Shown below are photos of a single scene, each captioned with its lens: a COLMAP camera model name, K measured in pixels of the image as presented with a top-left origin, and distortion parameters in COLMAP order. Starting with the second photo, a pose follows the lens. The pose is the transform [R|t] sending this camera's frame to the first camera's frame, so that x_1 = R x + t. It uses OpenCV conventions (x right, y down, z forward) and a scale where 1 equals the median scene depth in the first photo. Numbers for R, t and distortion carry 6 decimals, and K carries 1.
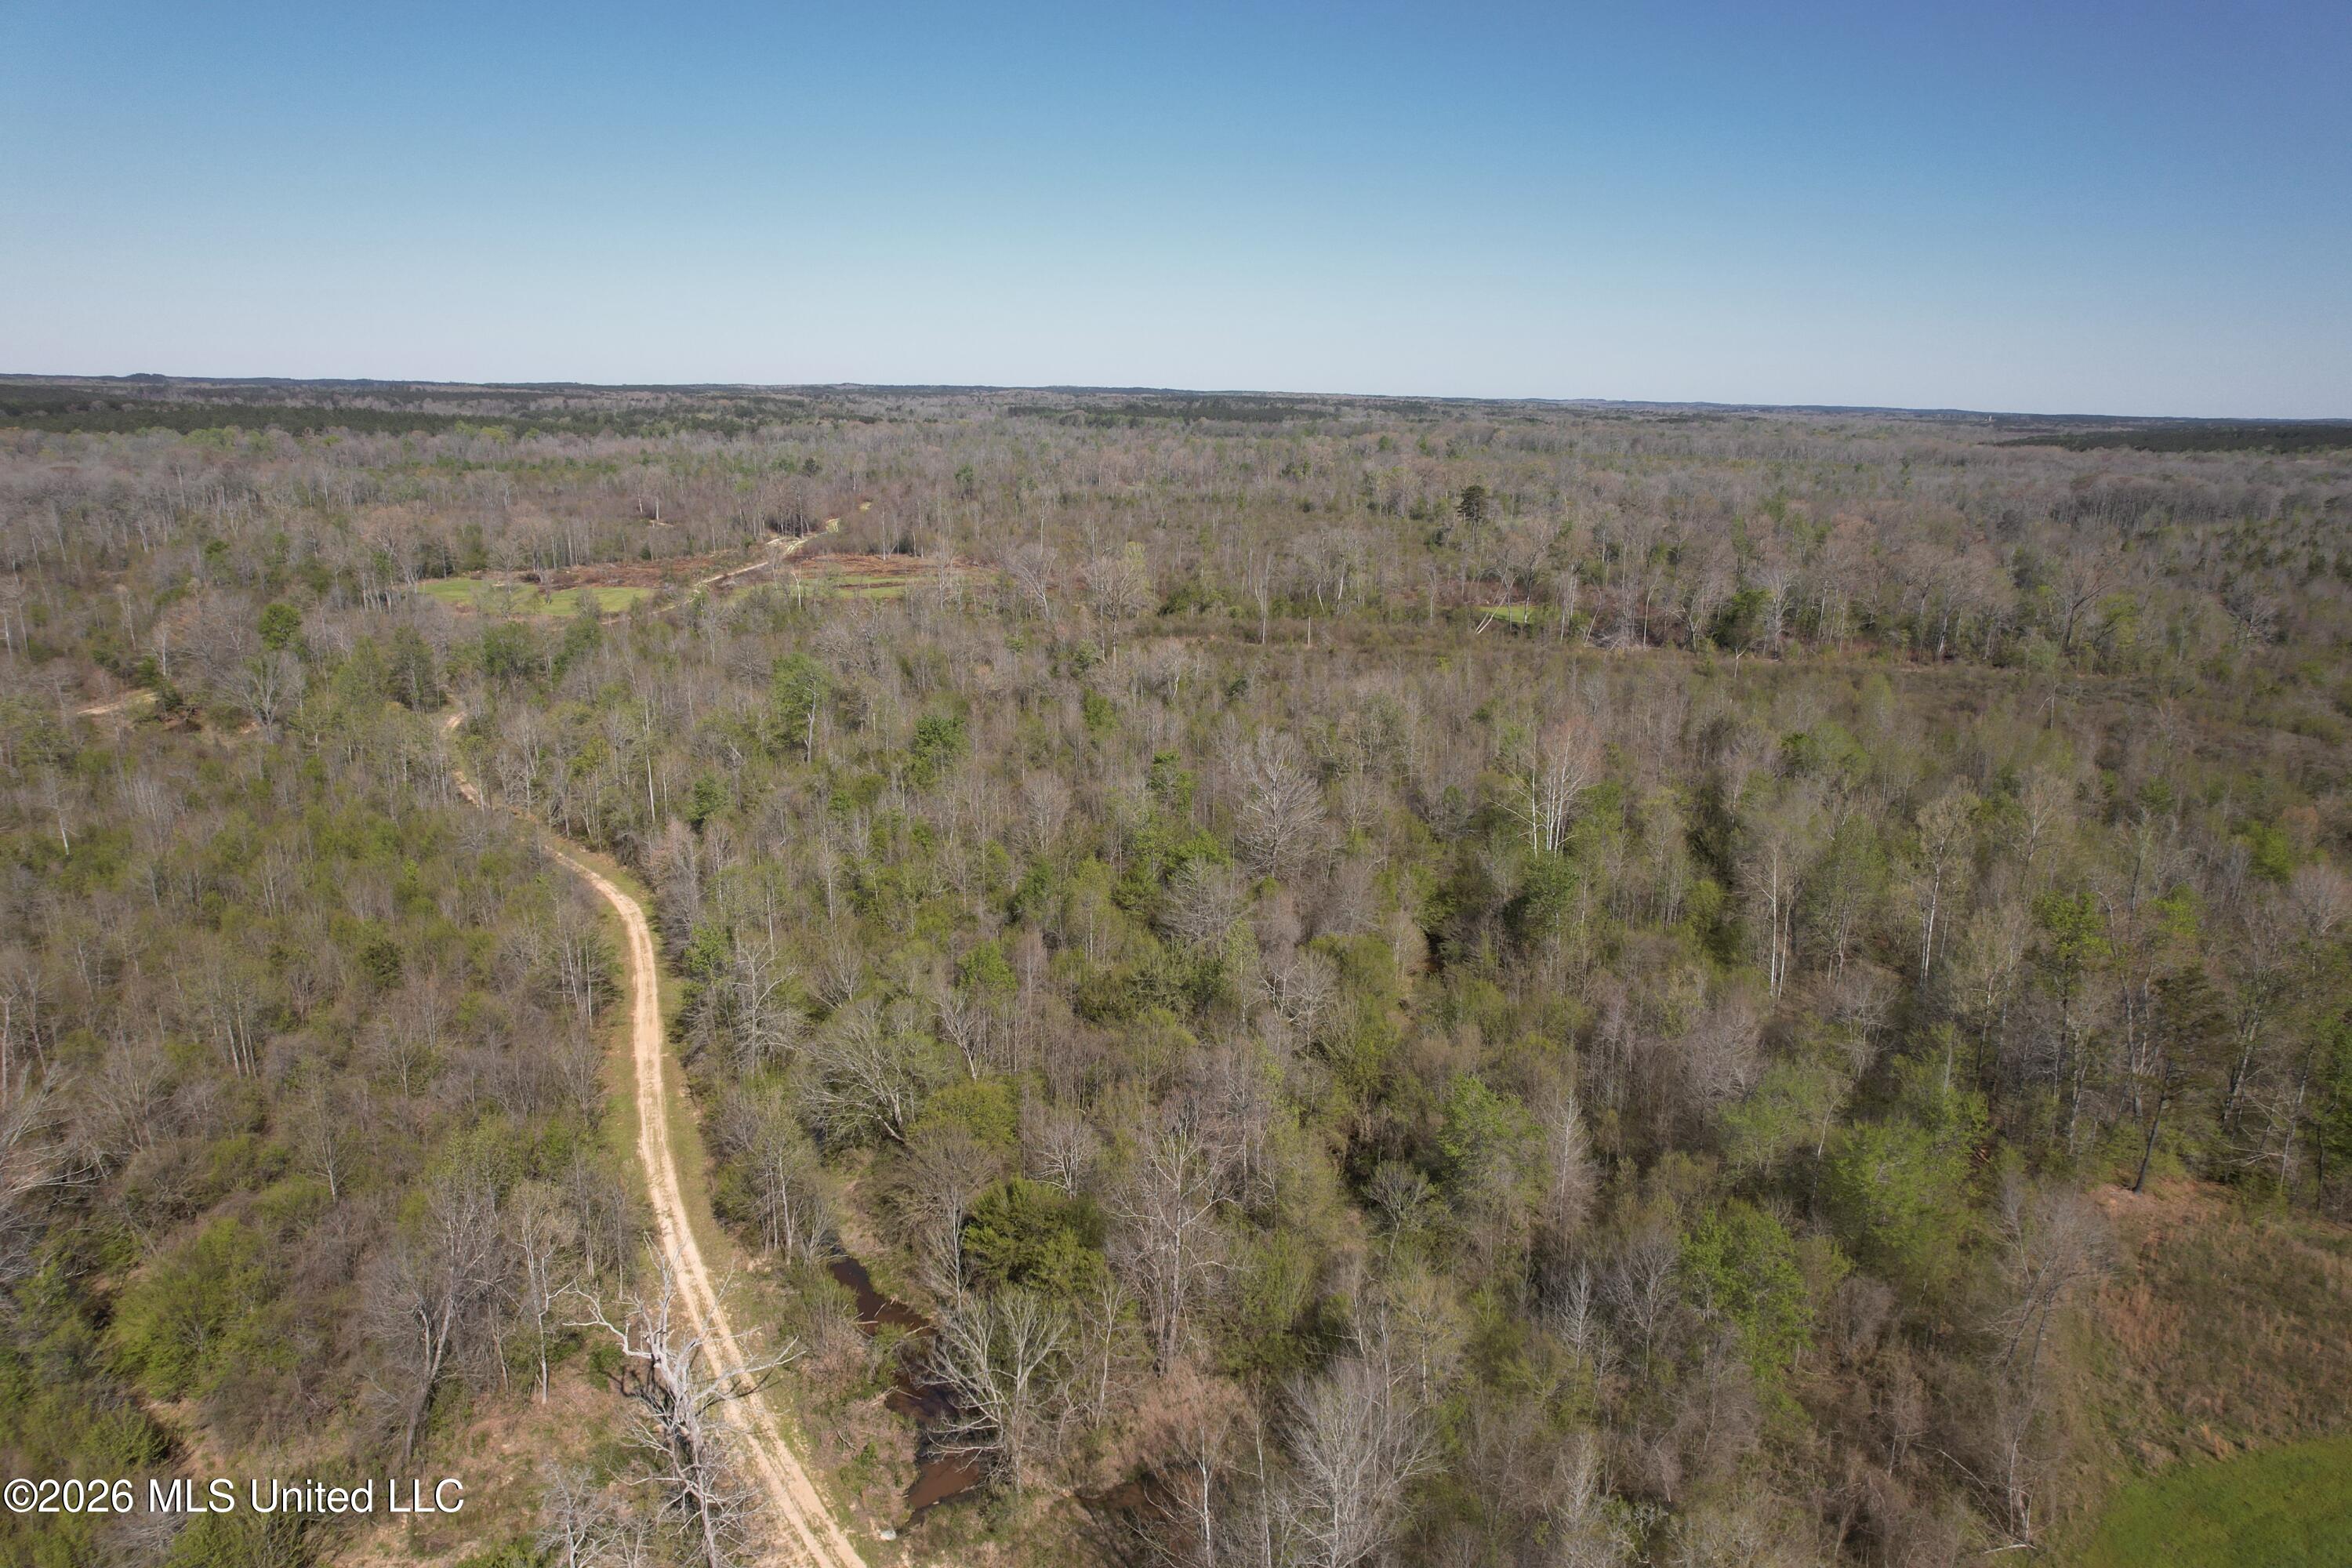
lens RADIAL K [[1507.3, 0, 1181.0], [0, 1507.3, 791.4], [0, 0, 1]] dist [-0.082145, 0.072189]
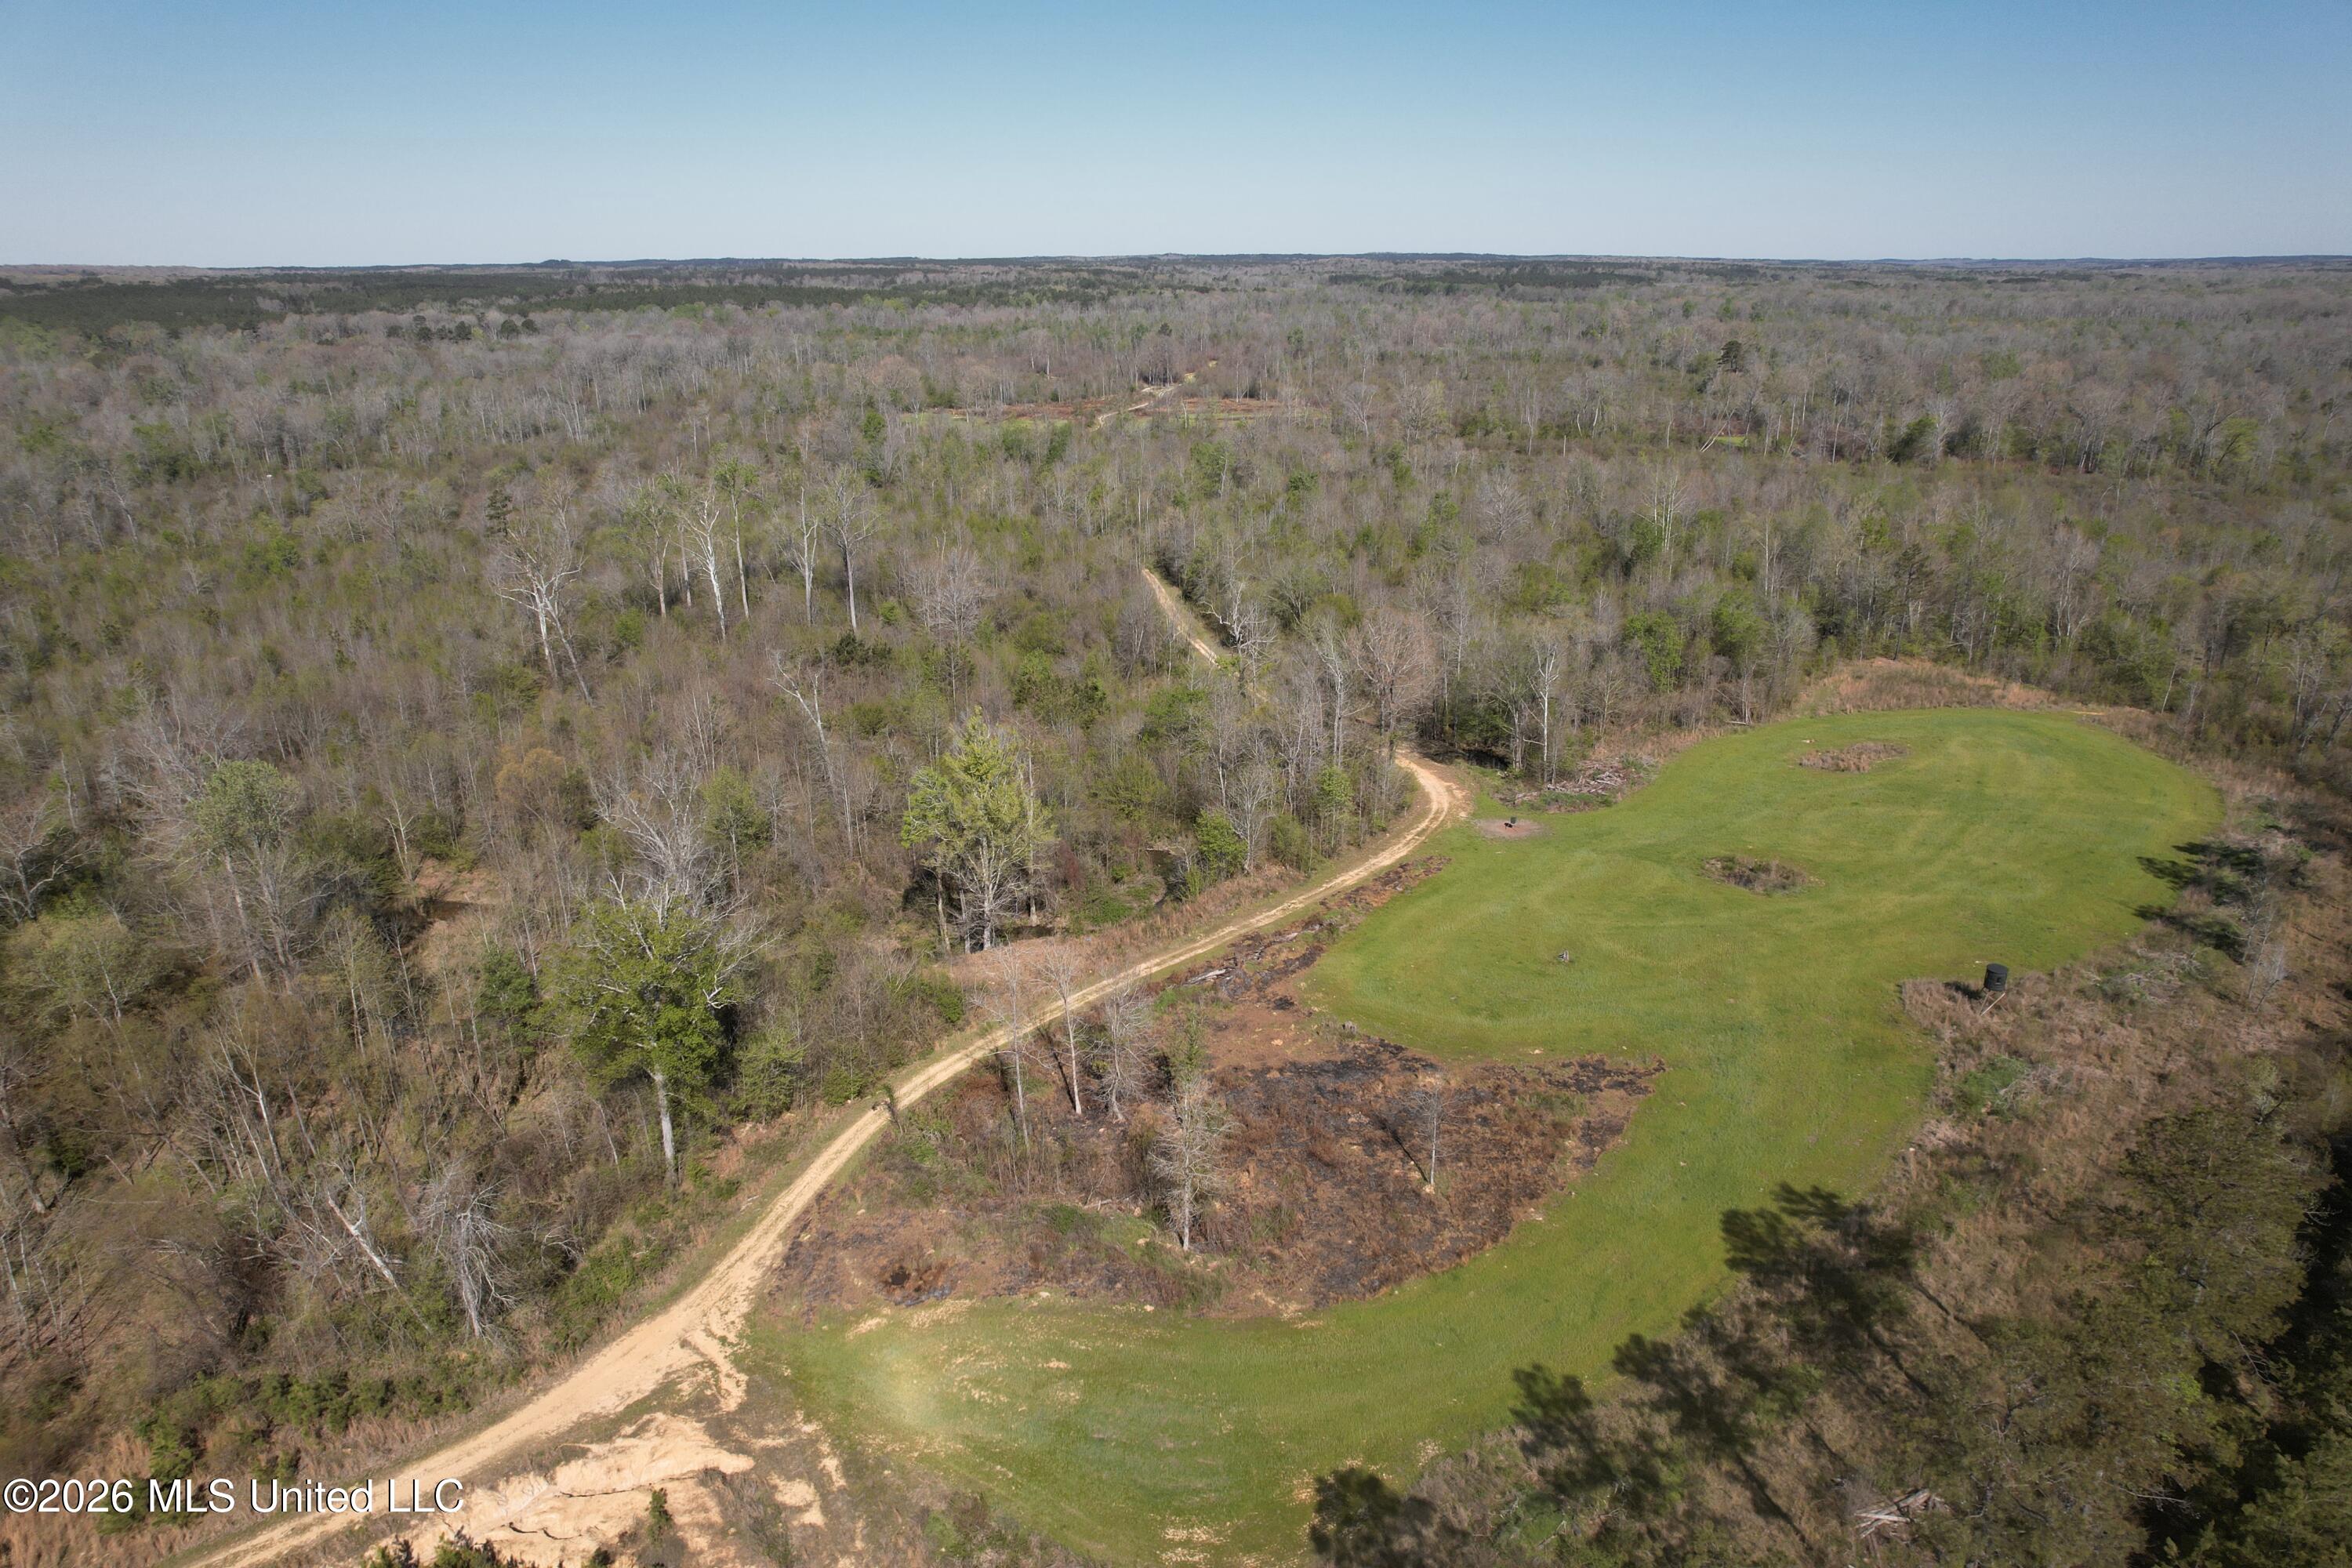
lens RADIAL K [[1507.3, 0, 1180.7], [0, 1507.3, 792.5], [0, 0, 1]] dist [-0.082145, 0.072189]
pose [[0.979379, 0.047369, -0.196398, 0.010269], [-0.030972, 0.995836, 0.085736, 0.037091], [0.199642, -0.077885, 0.976769, -0.148896]]
